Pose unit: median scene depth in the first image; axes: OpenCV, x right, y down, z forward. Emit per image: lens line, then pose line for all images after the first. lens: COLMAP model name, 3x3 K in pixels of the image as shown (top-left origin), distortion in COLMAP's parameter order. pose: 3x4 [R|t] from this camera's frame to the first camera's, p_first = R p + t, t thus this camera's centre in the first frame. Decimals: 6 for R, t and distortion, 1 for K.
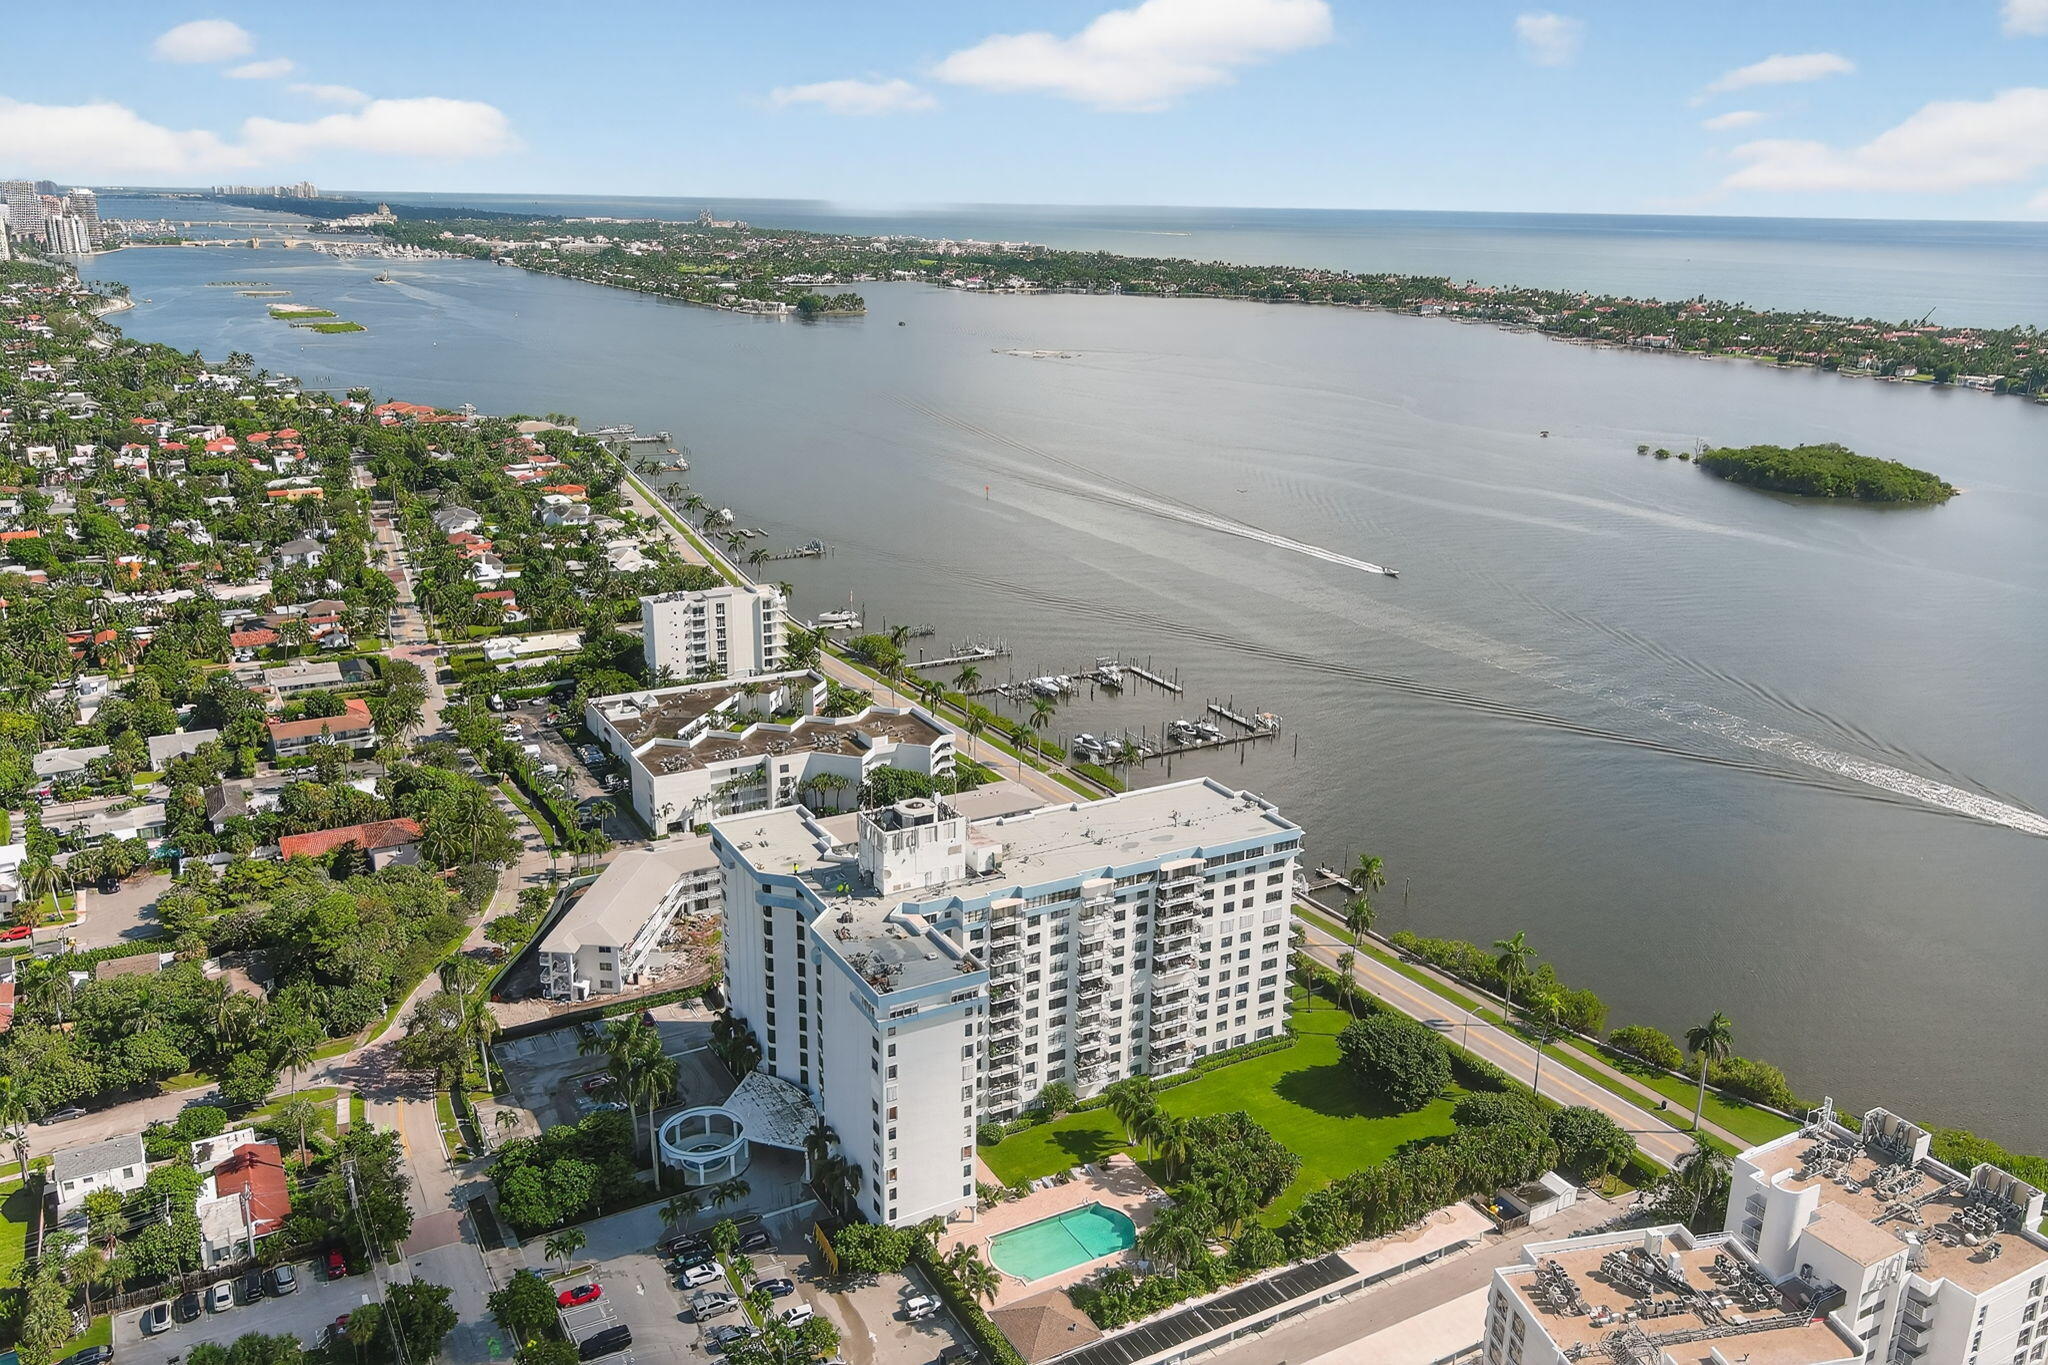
lens RADIAL K [[1589.2, 0, 1020.3], [0, 1589.2, 670.9], [0, 0, 1]] dist [0.024191, -0.020315]
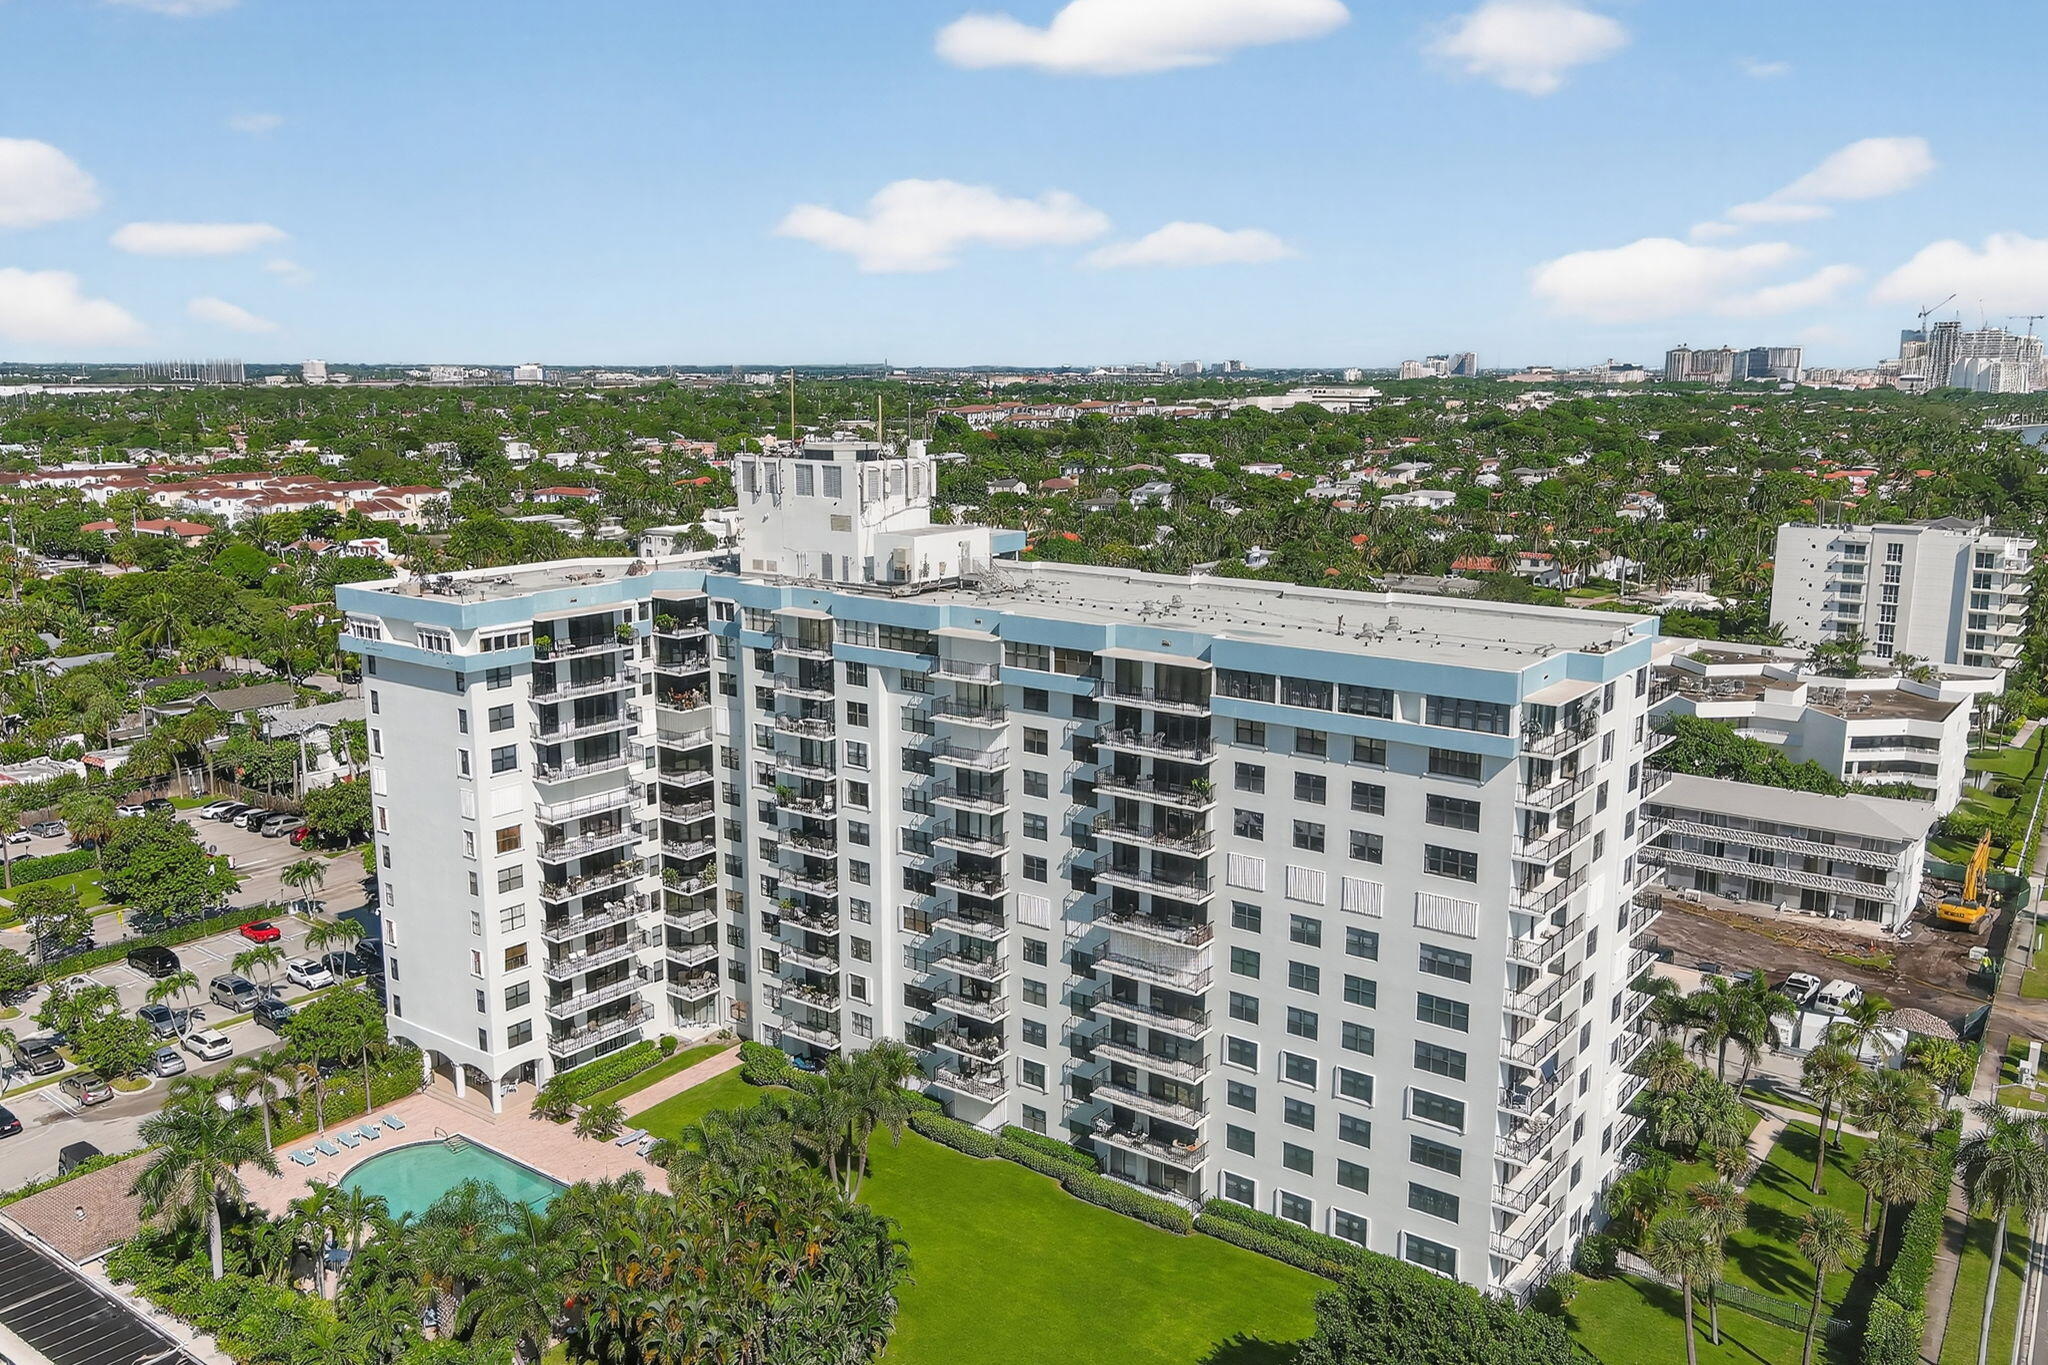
lens RADIAL K [[1589.2, 0, 1023.6], [0, 1589.2, 694.3], [0, 0, 1]] dist [0.024191, -0.020315]
pose [[0.391008, 0.162346, -0.905956, 0.431709], [-0.255921, 0.964681, 0.062415, 0.106539], [0.884091, 0.207448, 0.418746, 0.751295]]
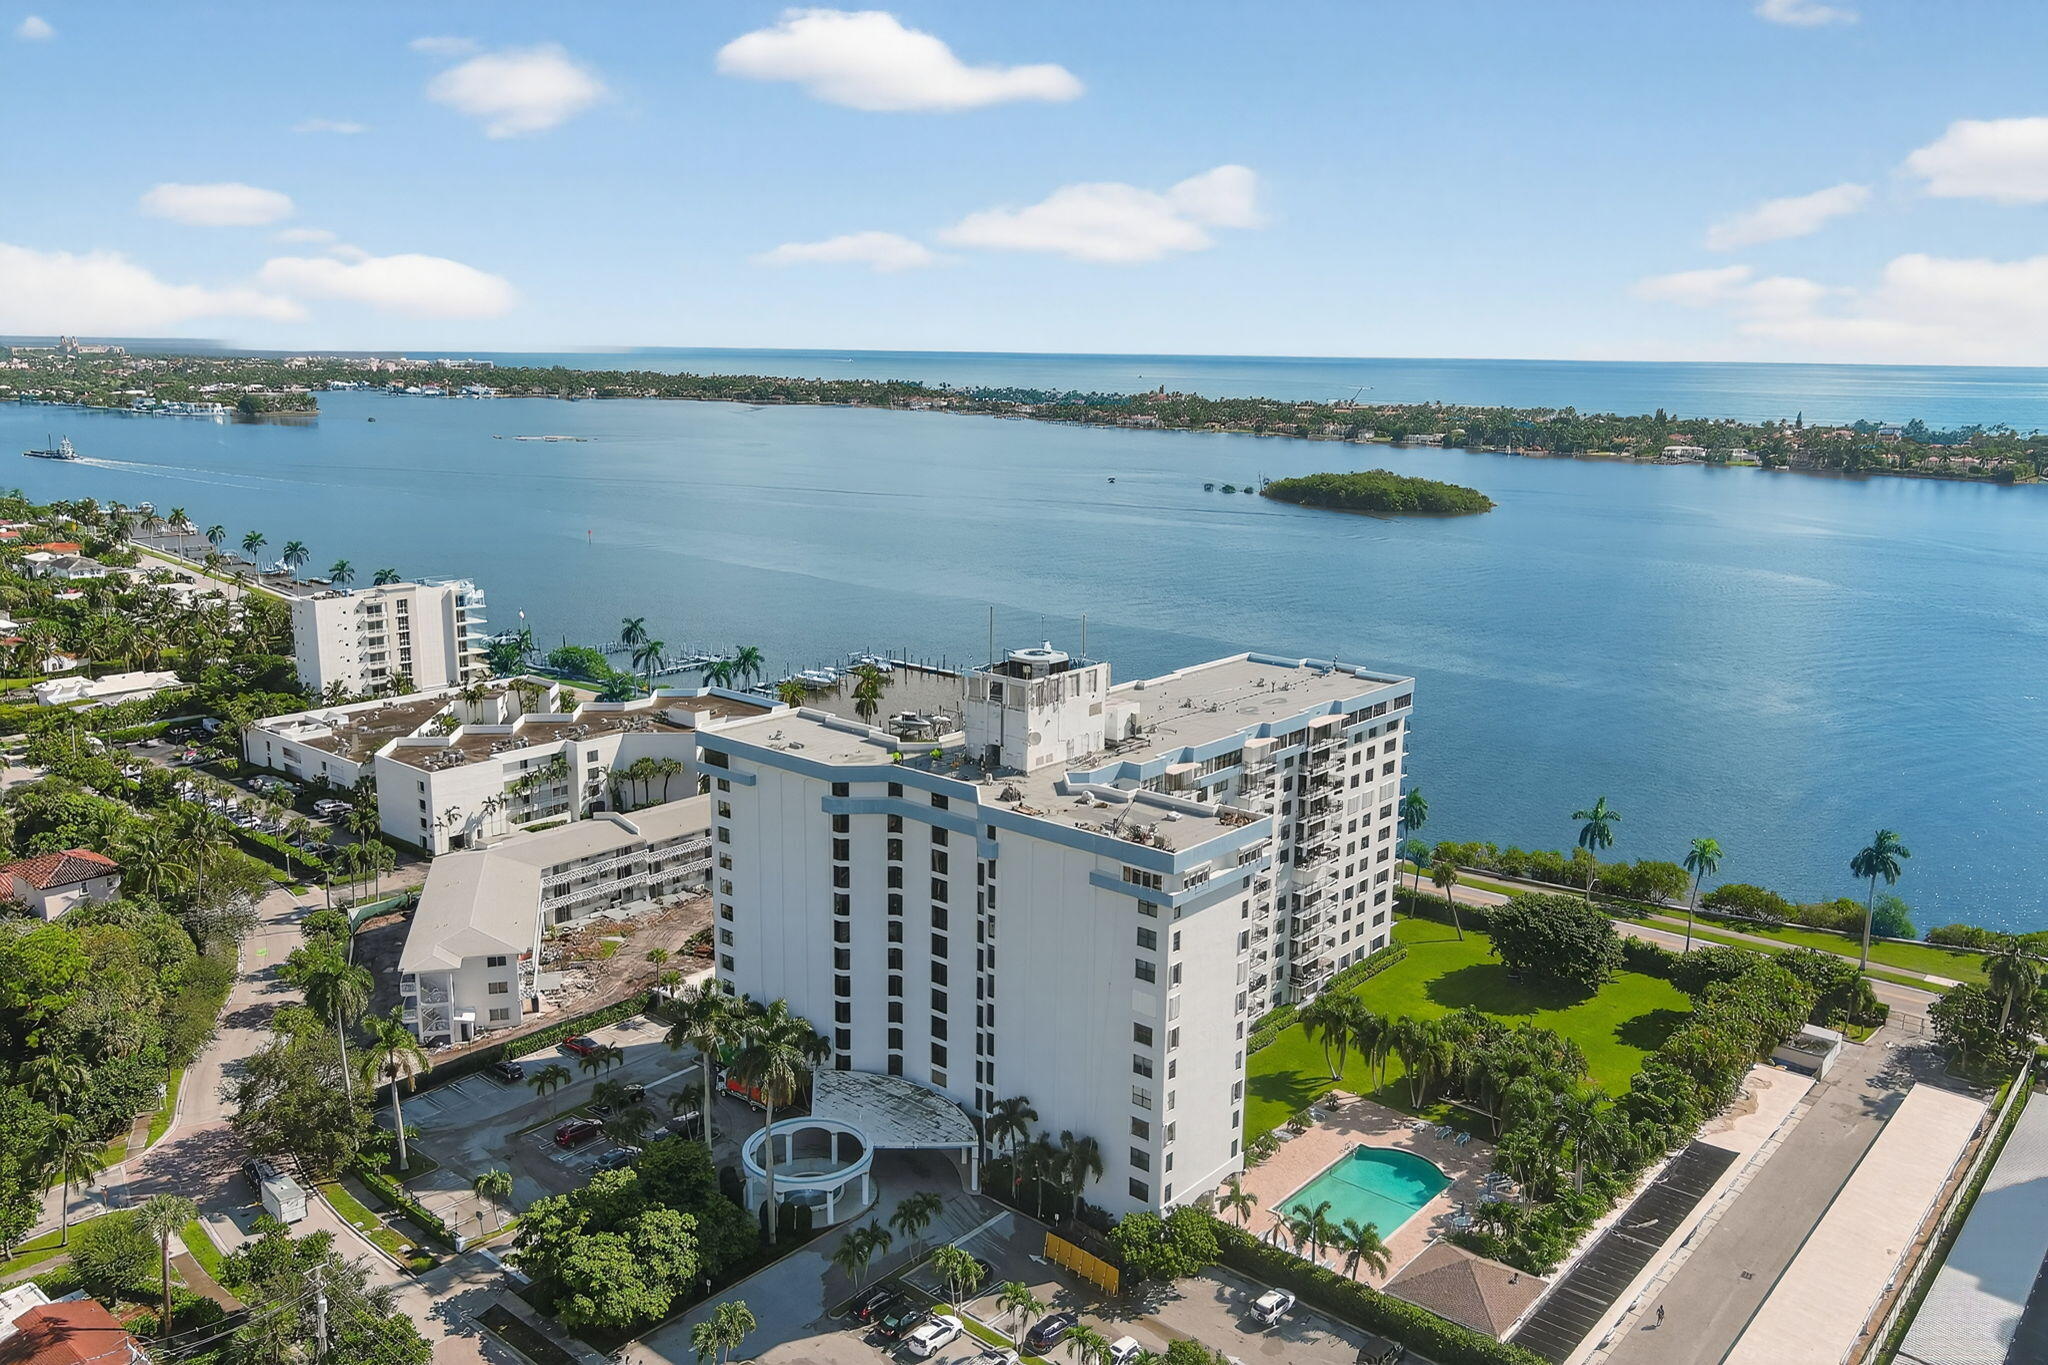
lens RADIAL K [[1589.2, 0, 1018.0], [0, 1589.2, 682.6], [0, 0, 1]] dist [0.024191, -0.020315]
pose [[0.939036, -0.075577, 0.335411, -0.286825], [0.101099, 0.993109, -0.059269, 0.125960], [-0.328620, 0.089565, 0.940206, 0.286495]]
